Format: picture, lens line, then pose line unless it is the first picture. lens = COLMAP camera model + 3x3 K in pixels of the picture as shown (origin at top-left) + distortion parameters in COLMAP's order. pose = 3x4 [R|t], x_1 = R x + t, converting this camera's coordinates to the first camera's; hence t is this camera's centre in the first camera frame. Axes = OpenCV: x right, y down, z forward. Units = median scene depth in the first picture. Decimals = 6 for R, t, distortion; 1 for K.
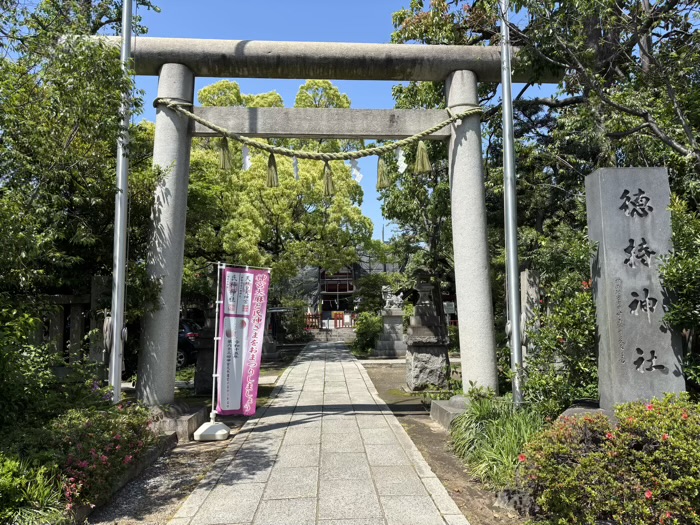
lens RADIAL K [[527.3, 0, 351.8], [0, 527.3, 260.9], [0, 0, 1]] dist [0.049647, -0.050052]
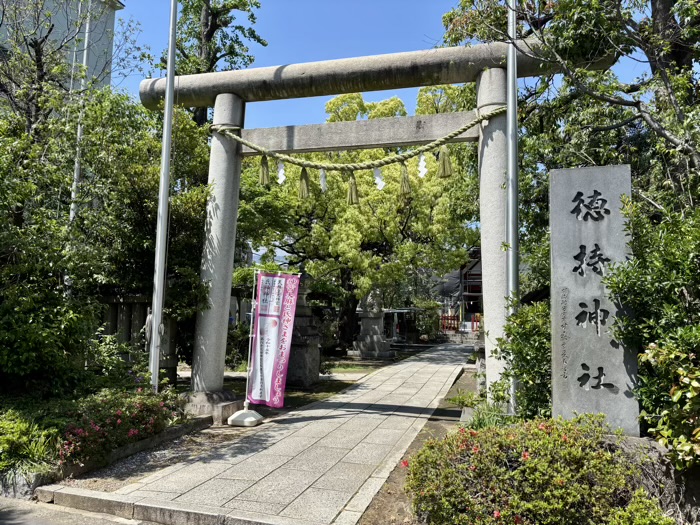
lens RADIAL K [[527.3, 0, 351.0], [0, 527.3, 262.8], [0, 0, 1]] dist [0.049647, -0.050052]
pose [[0.950792, -0.004775, -0.309792, 0.278386], [0.005978, 0.999978, 0.002933, -0.010252], [0.309771, -0.004641, 0.950800, -0.000055]]
